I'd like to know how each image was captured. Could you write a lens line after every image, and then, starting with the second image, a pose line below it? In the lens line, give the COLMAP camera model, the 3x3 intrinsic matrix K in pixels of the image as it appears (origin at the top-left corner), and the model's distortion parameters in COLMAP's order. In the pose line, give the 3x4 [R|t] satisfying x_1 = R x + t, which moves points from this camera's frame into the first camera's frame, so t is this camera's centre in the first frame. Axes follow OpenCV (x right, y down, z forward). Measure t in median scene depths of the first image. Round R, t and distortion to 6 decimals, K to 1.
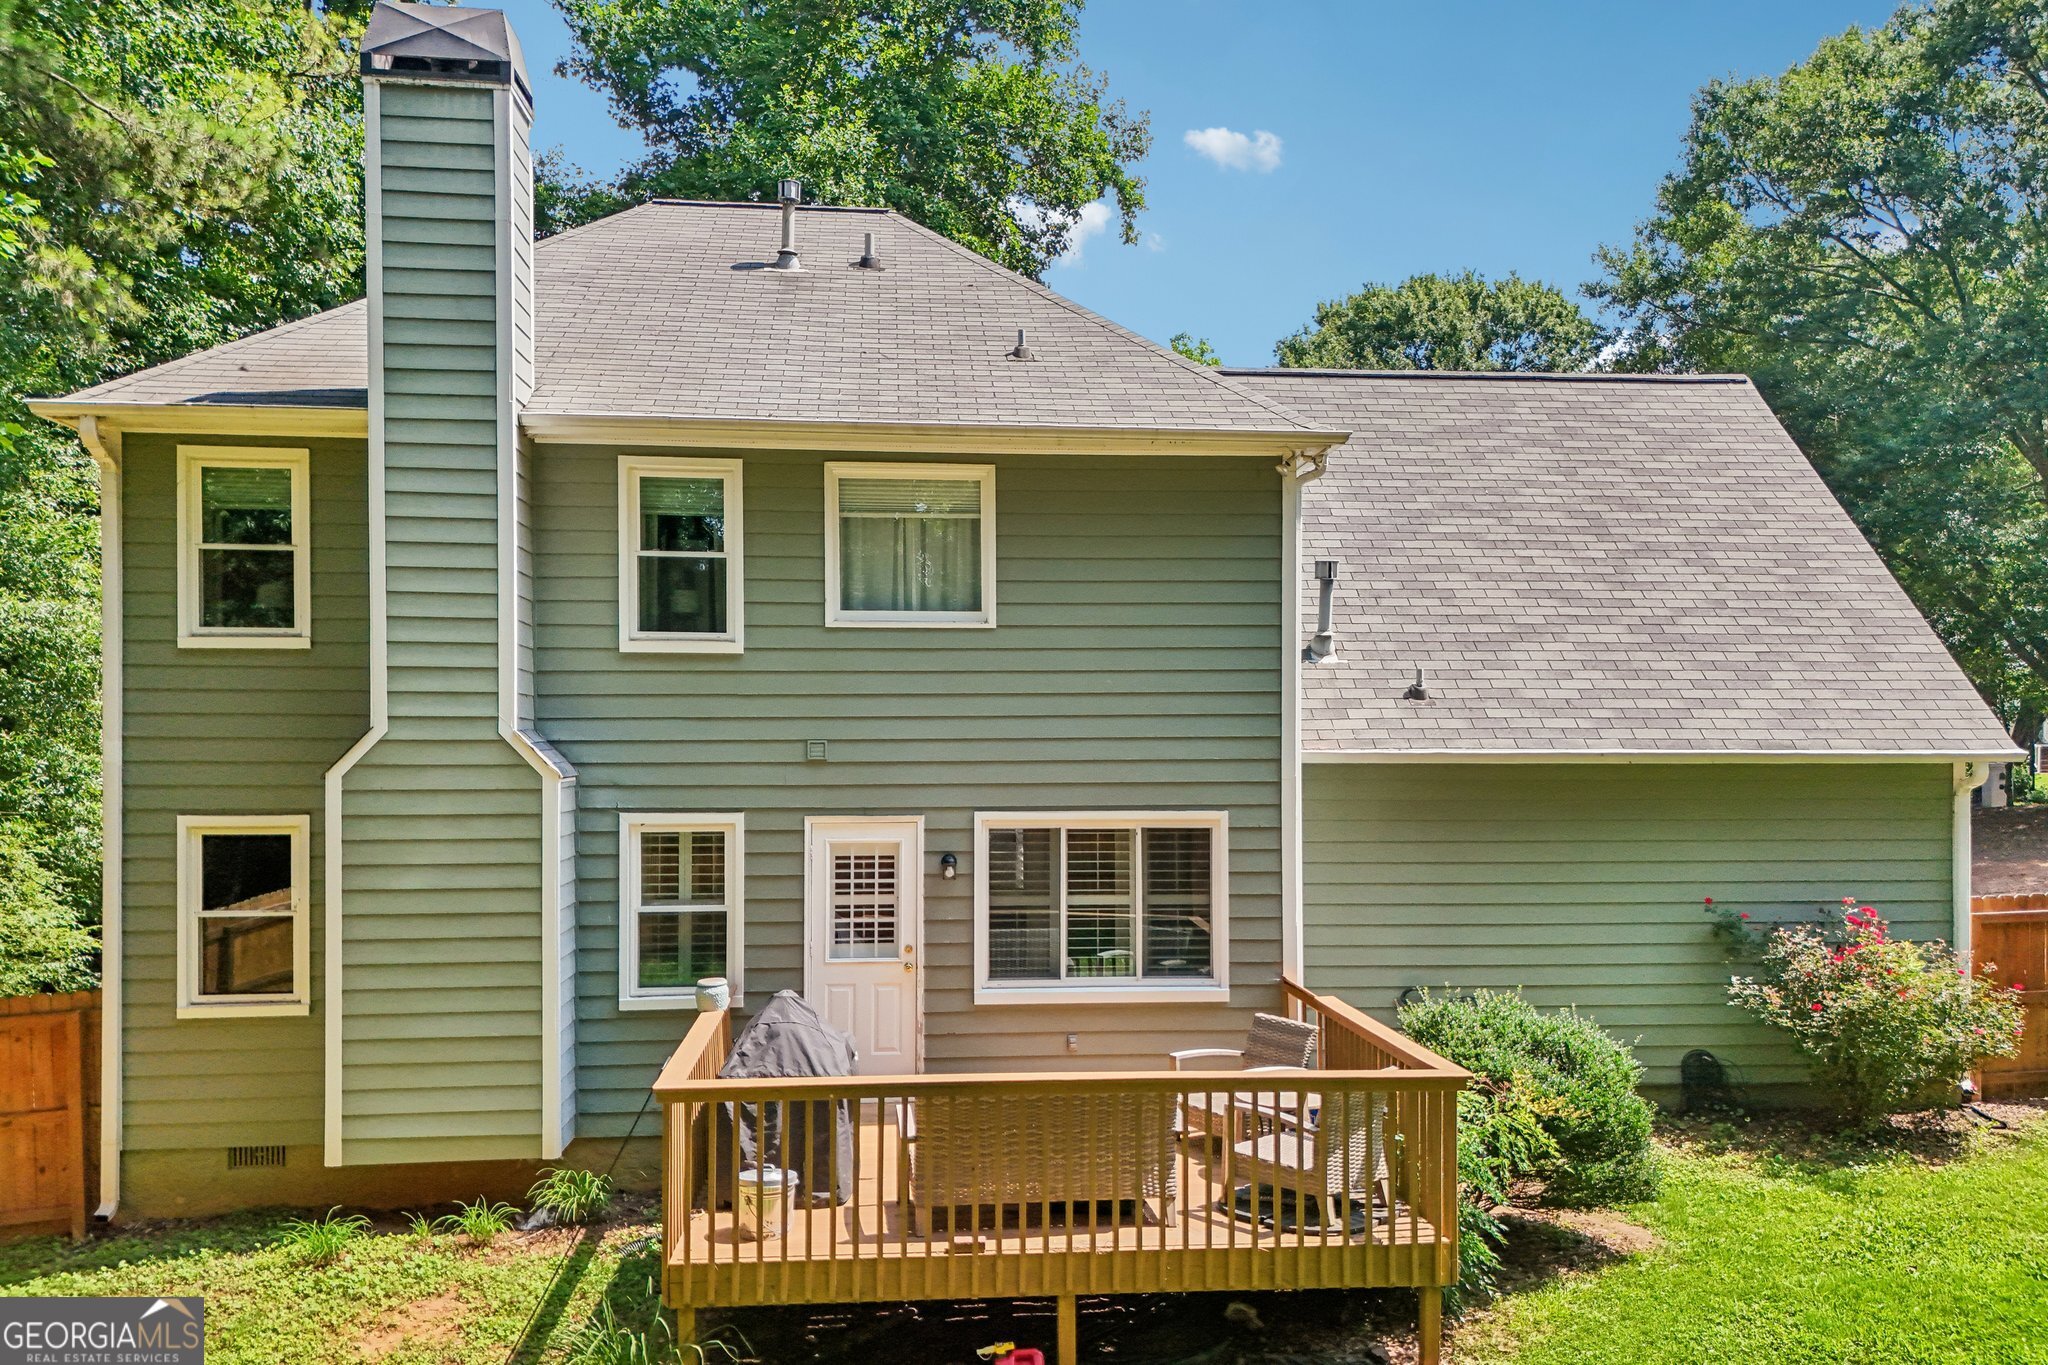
lens RADIAL K [[1558.6, 0, 1027.8], [0, 1558.6, 752.7], [0, 0, 1]] dist [0.111397, -0.169237]
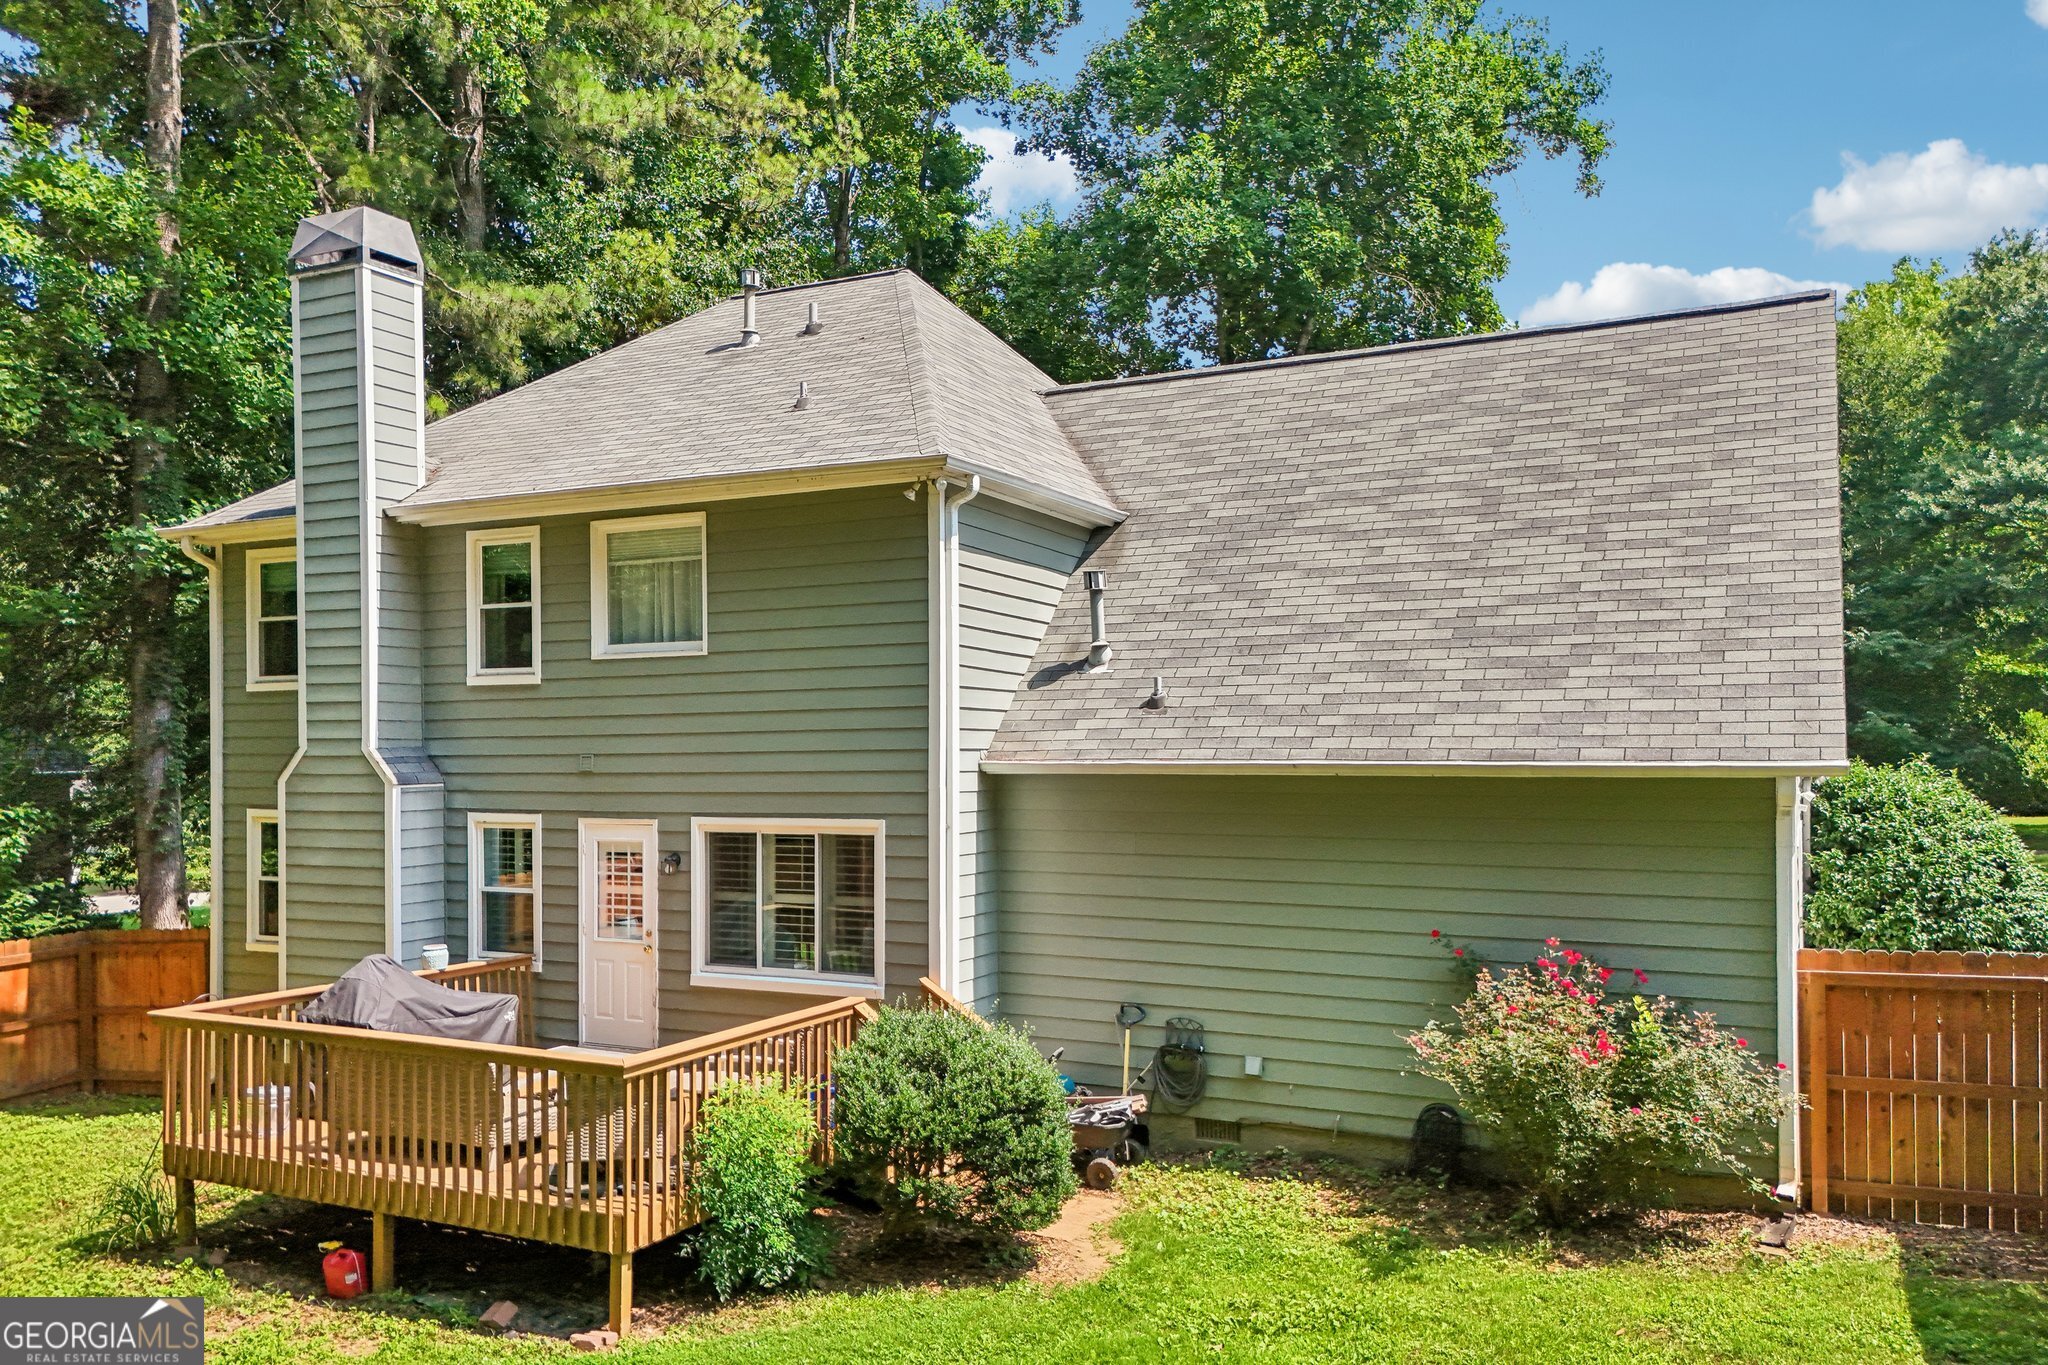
lens RADIAL K [[1558.6, 0, 1027.8], [0, 1558.6, 752.7], [0, 0, 1]] dist [0.111397, -0.169237]
pose [[0.847246, -0.004092, -0.531185, 0.782032], [0.002879, 0.999991, -0.003113, -0.004553], [0.531193, 0.001108, 0.847250, 0.158503]]
